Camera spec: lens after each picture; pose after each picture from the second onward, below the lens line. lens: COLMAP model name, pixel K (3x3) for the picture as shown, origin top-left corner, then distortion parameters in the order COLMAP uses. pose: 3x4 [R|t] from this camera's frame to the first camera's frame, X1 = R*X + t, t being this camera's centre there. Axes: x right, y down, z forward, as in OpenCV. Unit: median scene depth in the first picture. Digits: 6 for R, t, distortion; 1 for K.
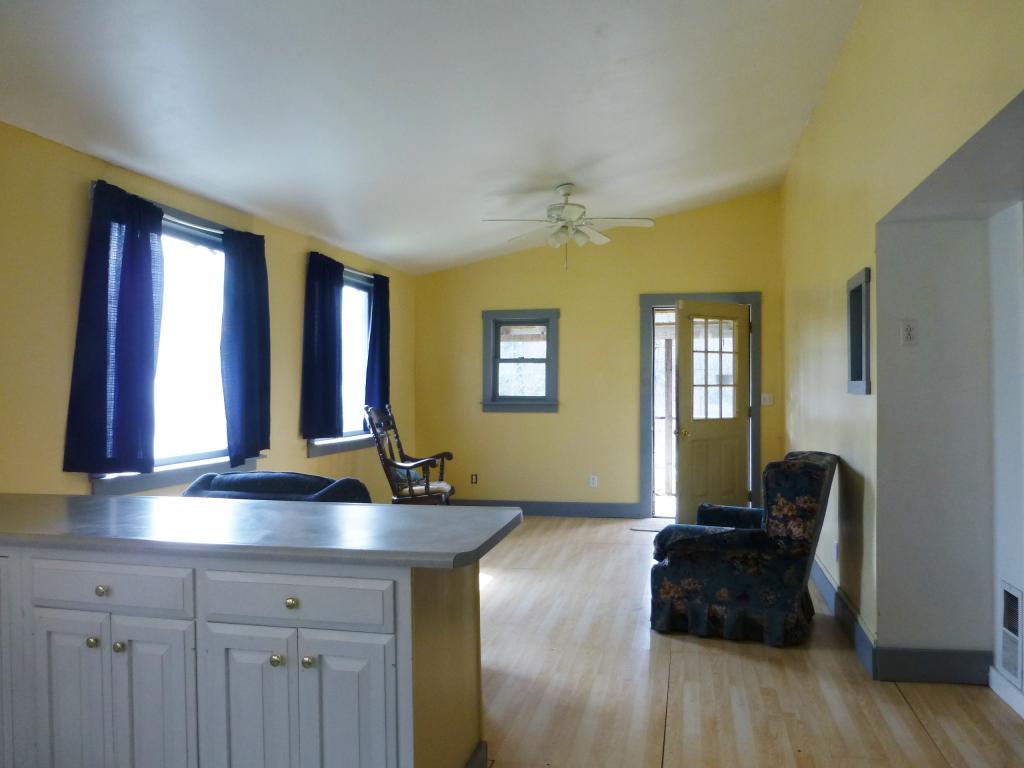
lens RADIAL K [[747.8, 0, 512.0], [0, 747.8, 384.0], [0, 0, 1]] dist [-0.174347, 0.001457]
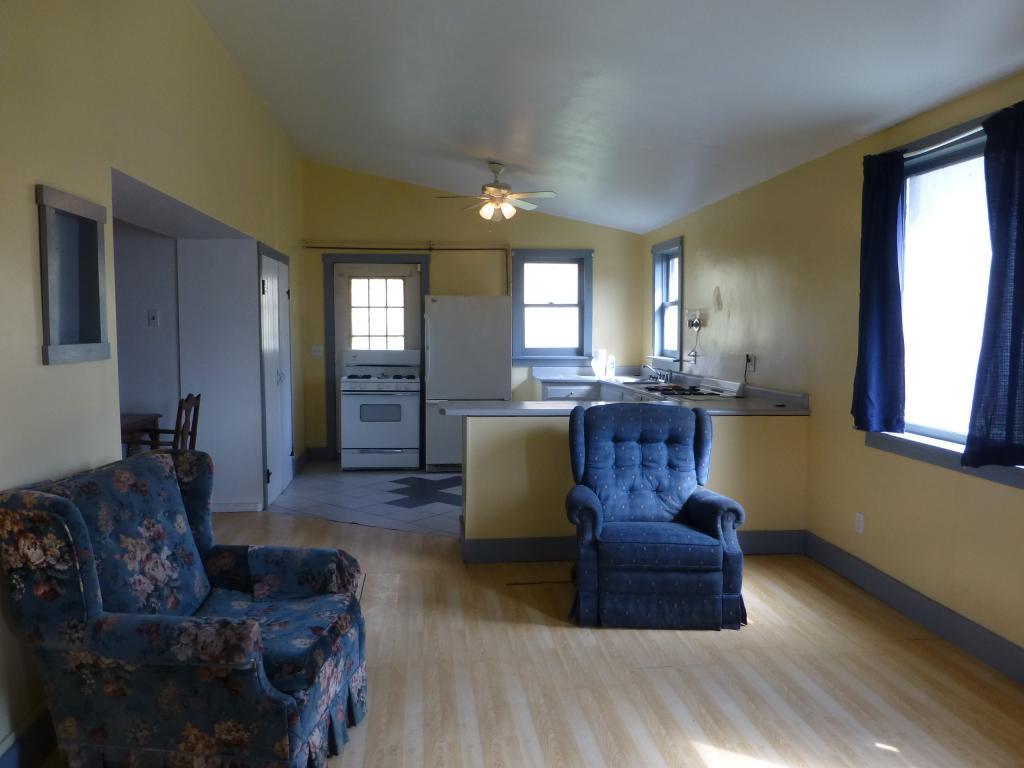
lens RADIAL K [[747.8, 0, 512.0], [0, 747.8, 384.0], [0, 0, 1]] dist [-0.174347, 0.001457]
pose [[-0.940103, 0.026511, -0.339859, 0.271322], [-0.000275, 0.996912, 0.078524, -0.015130], [0.340892, 0.073914, -0.937192, 1.592359]]
